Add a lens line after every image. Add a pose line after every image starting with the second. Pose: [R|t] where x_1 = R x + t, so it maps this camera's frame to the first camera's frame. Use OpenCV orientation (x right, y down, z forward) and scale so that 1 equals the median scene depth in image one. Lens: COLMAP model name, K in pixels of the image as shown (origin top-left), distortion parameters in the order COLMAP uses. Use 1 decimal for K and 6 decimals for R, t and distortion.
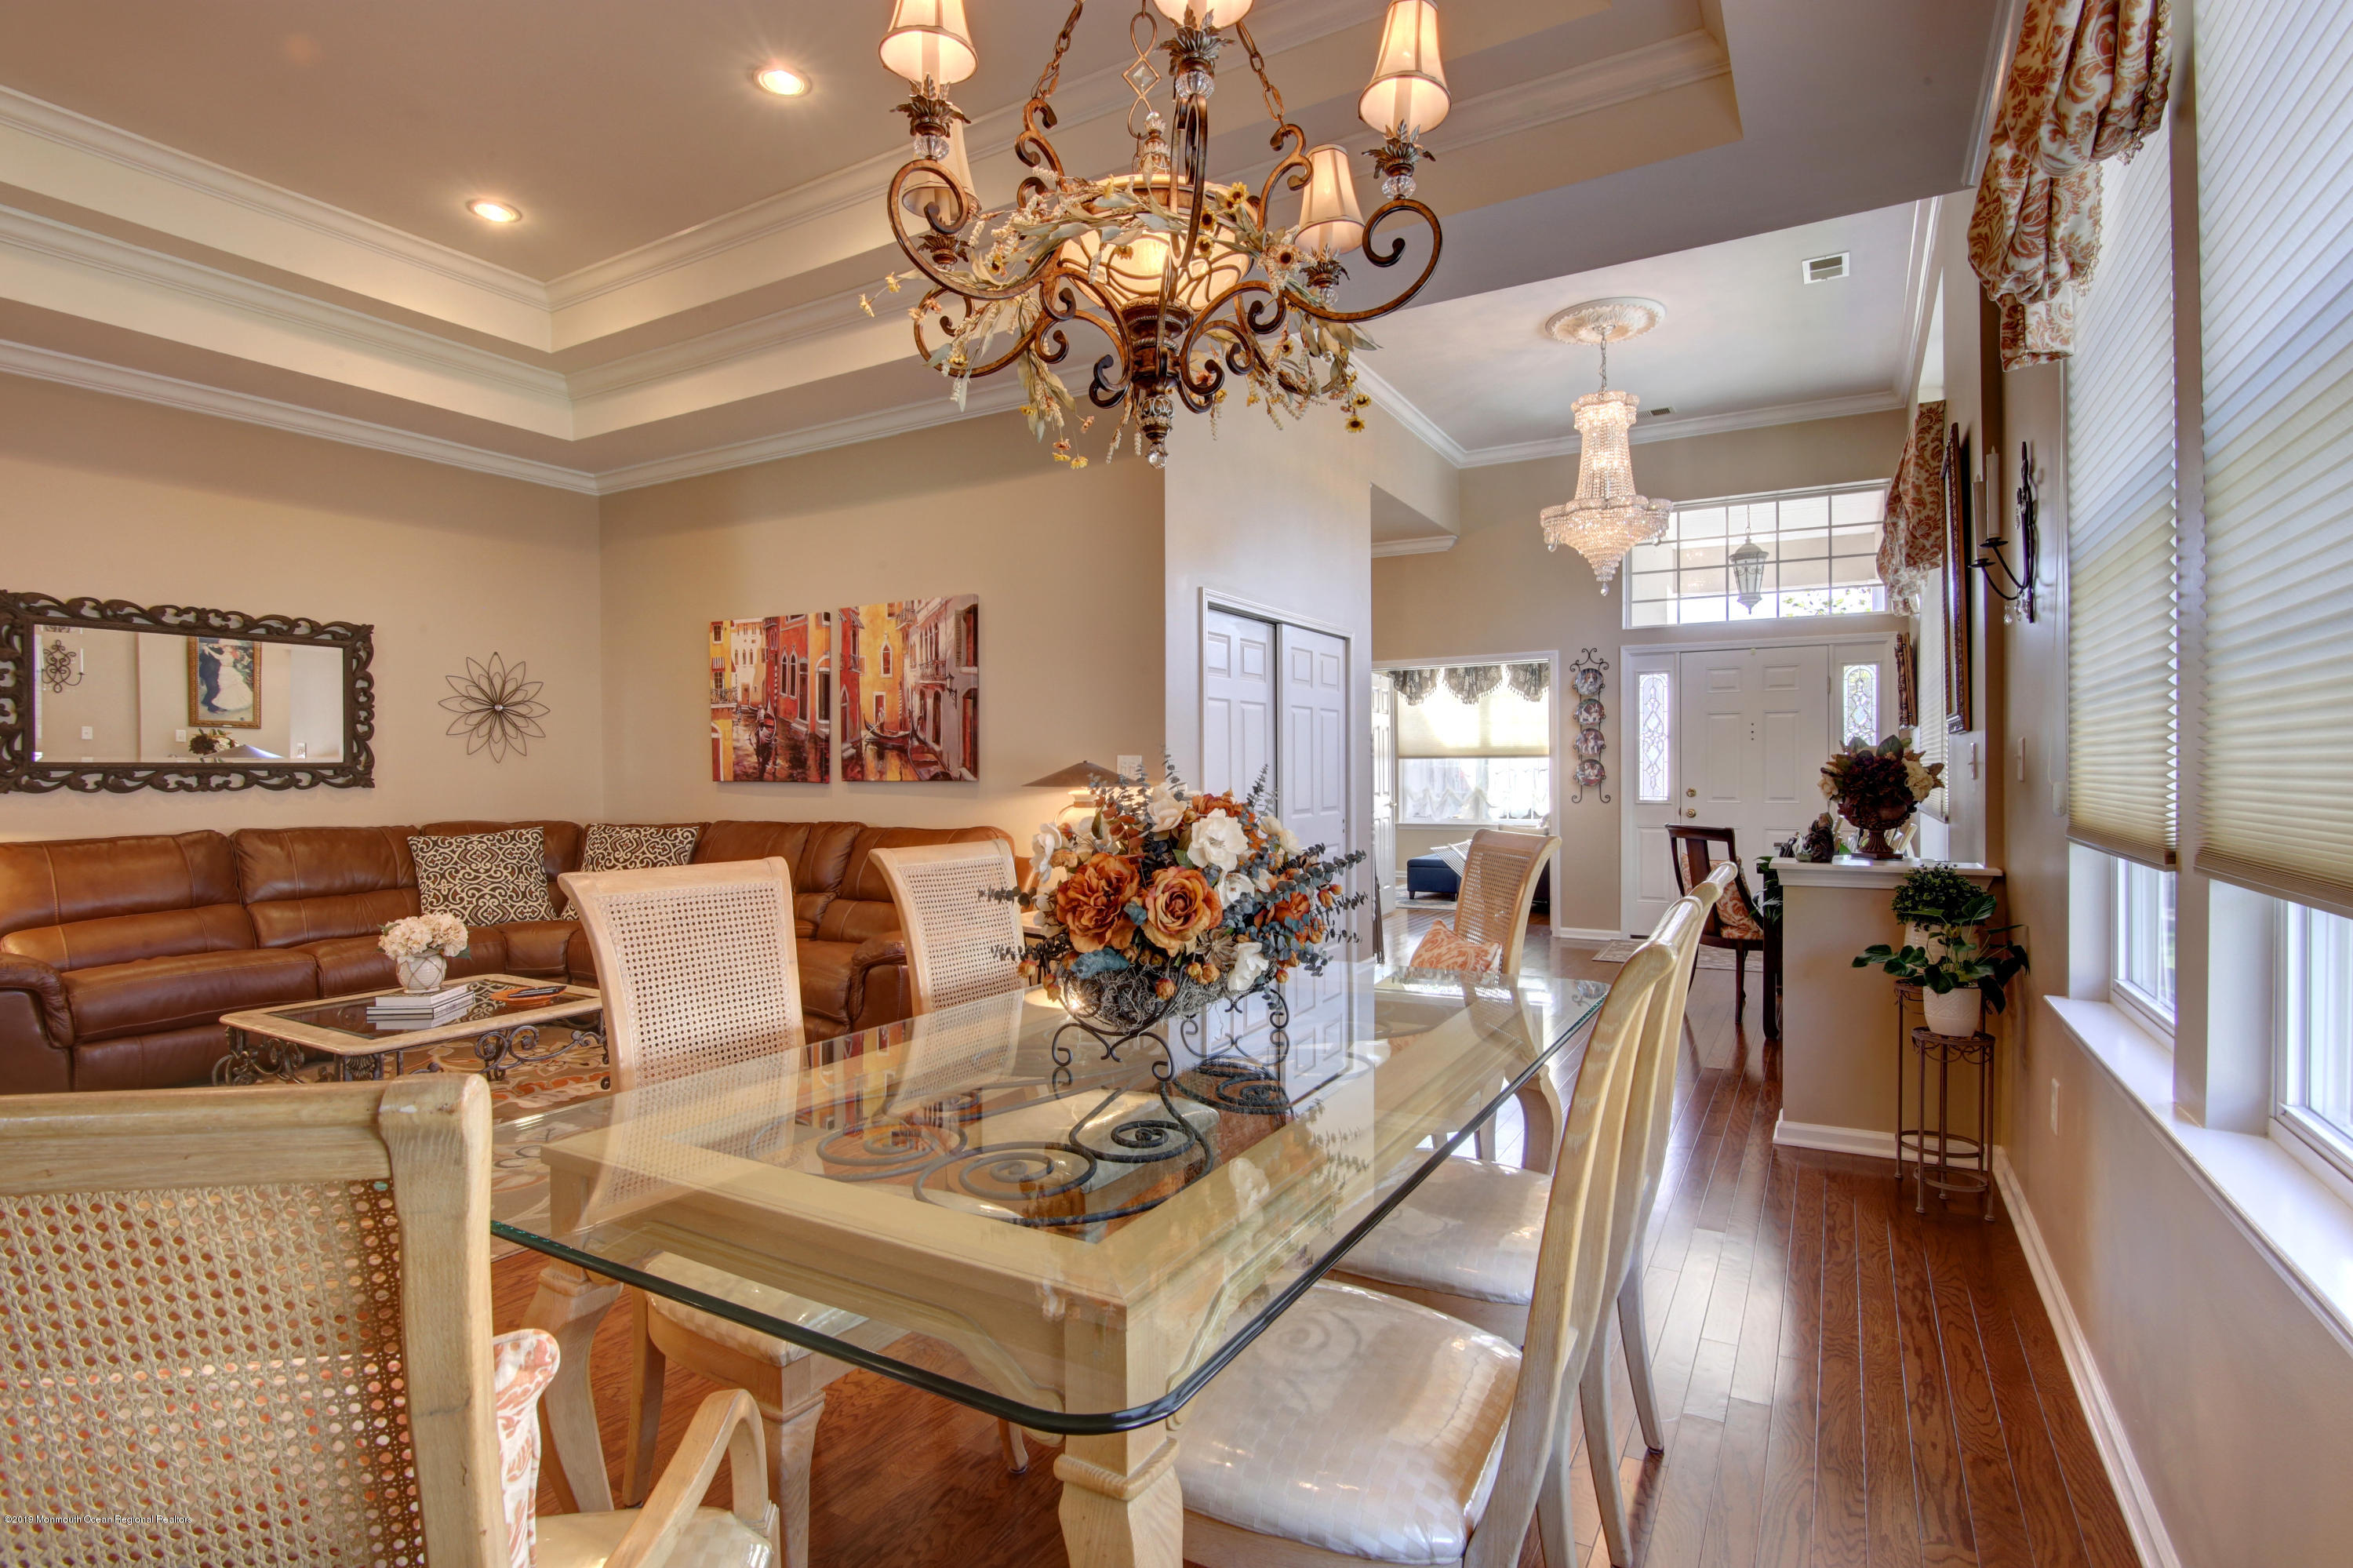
lens RADIAL K [[1142.5, 0, 1177.9], [0, 1142.5, 781.0], [0, 0, 1]] dist [-0.019225, 0.000834]
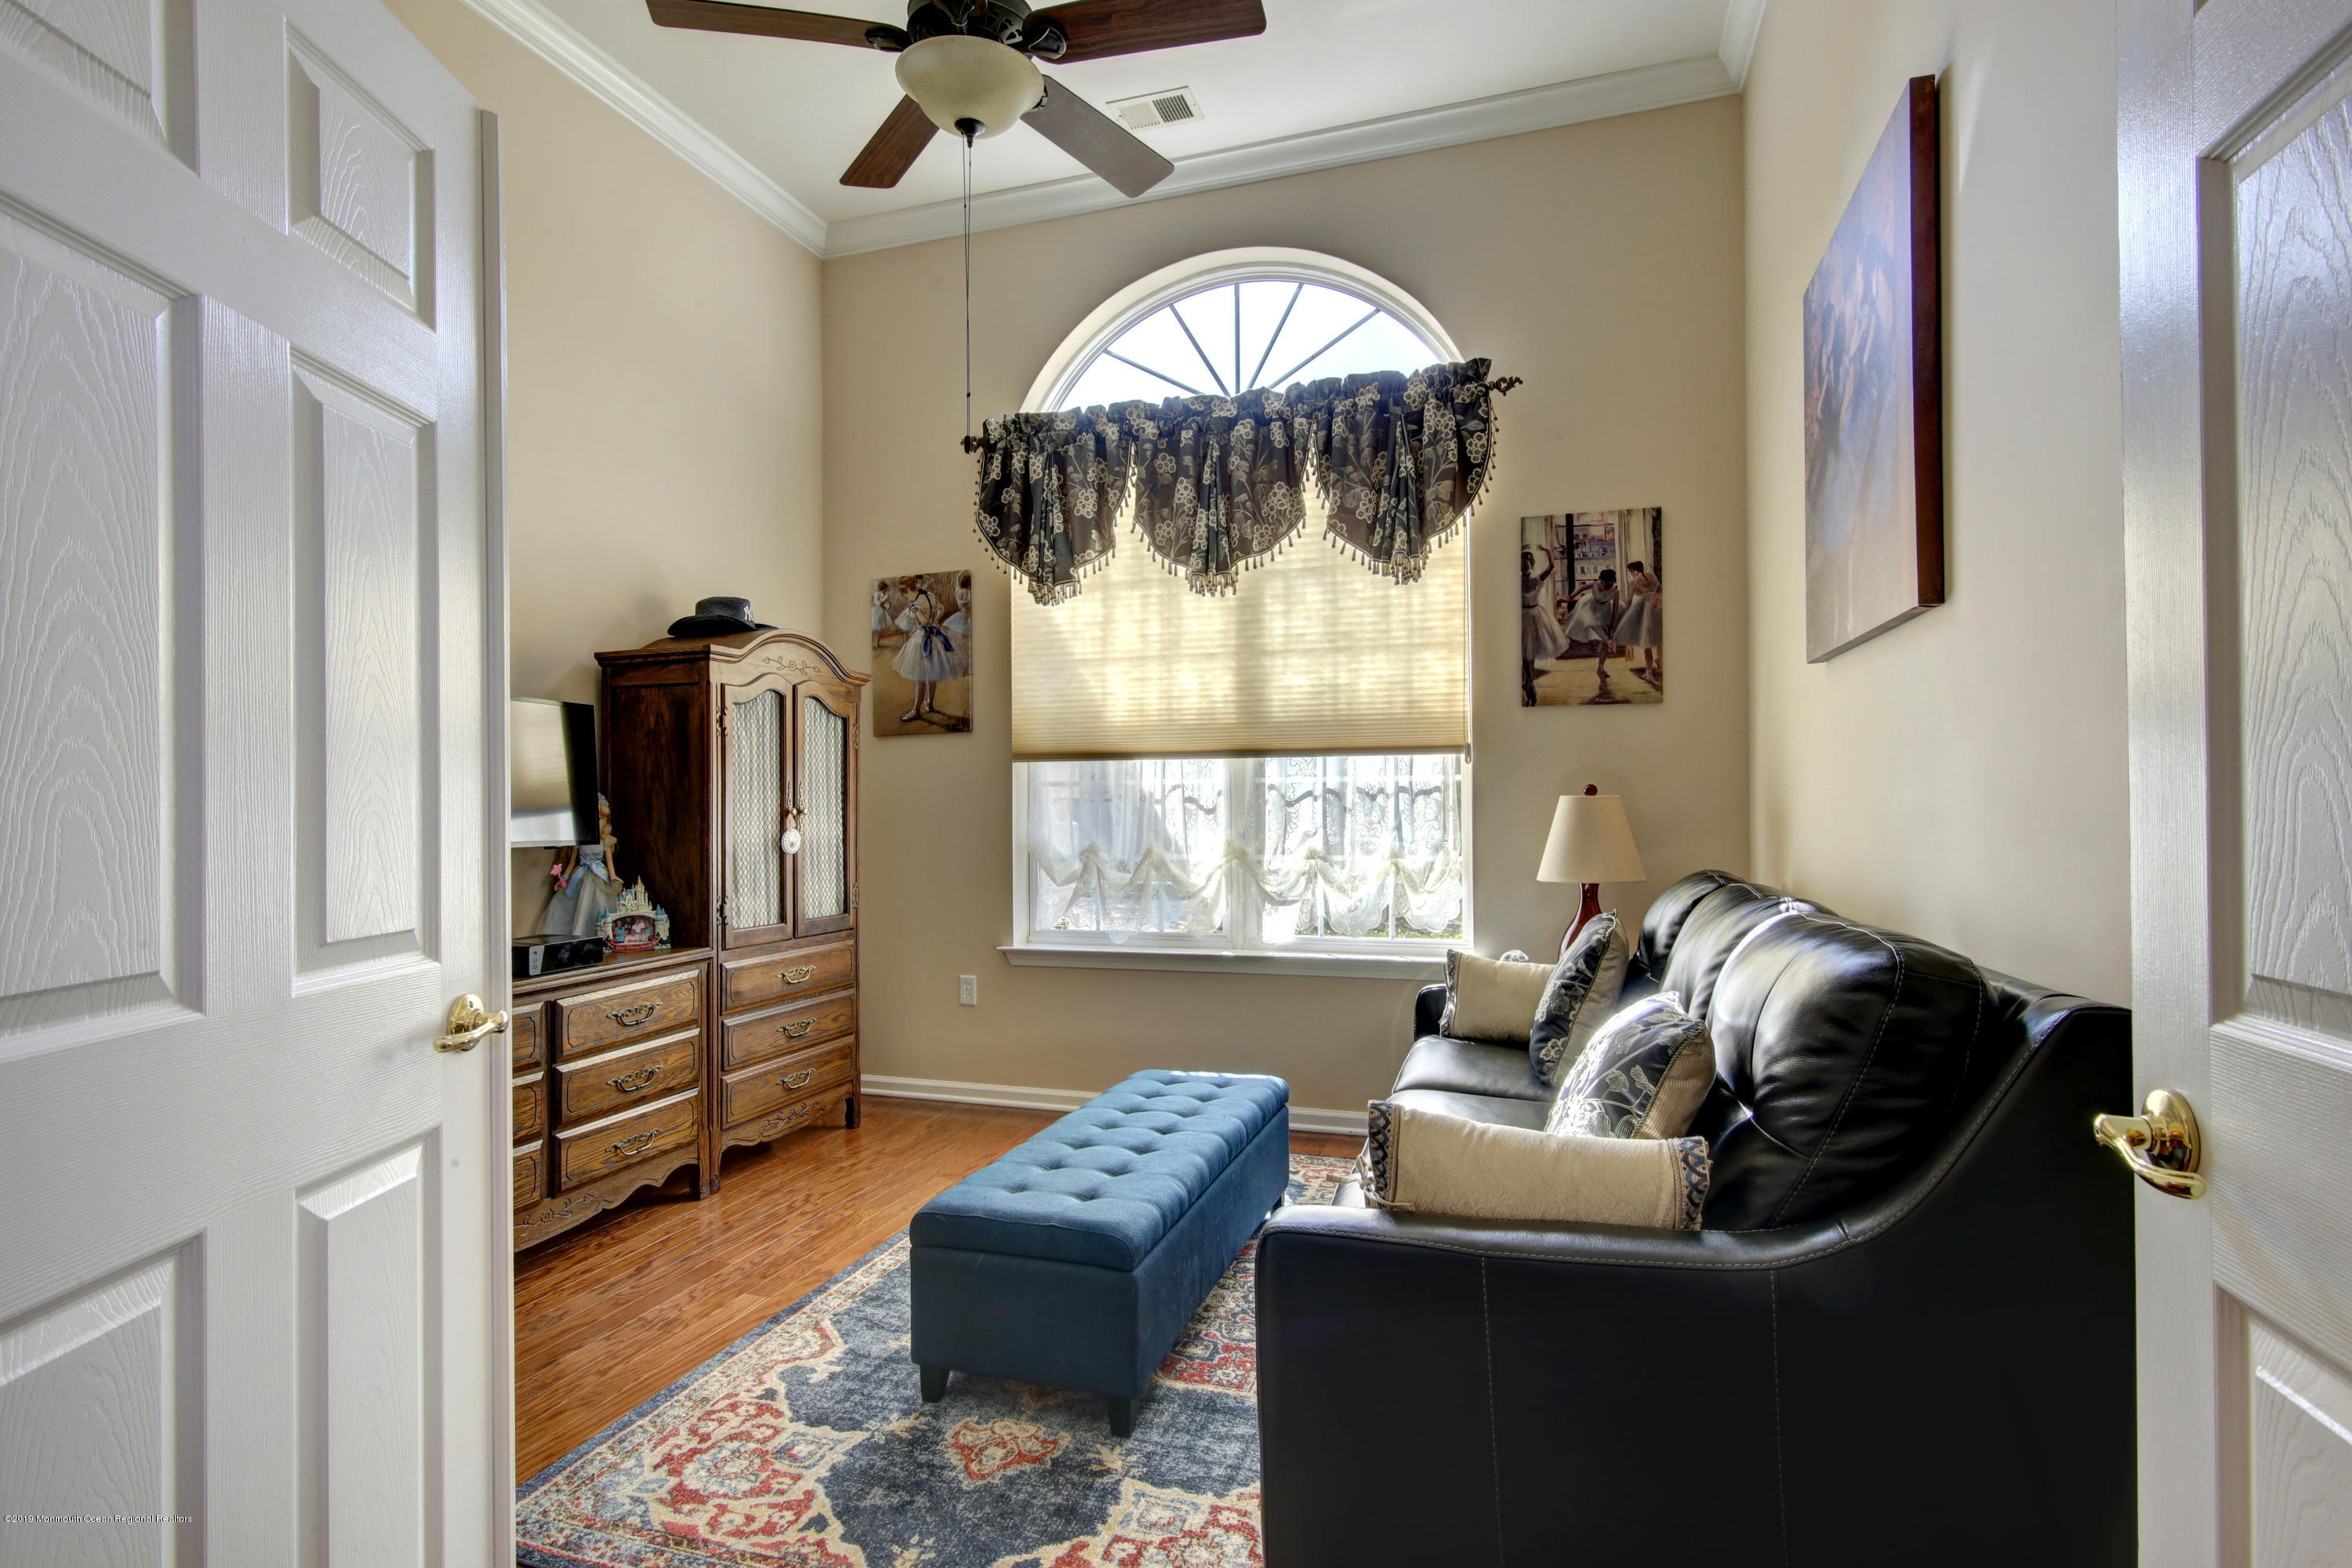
lens RADIAL K [[1141.9, 0, 1177.4], [0, 1141.9, 781.0], [0, 0, 1]] dist [-0.019225, 0.000834]
pose [[0.983328, -0.000718, 0.181837, 0.190962], [0.003157, 0.999909, -0.013124, -0.009325], [-0.181811, 0.013479, 0.983241, 0.692824]]
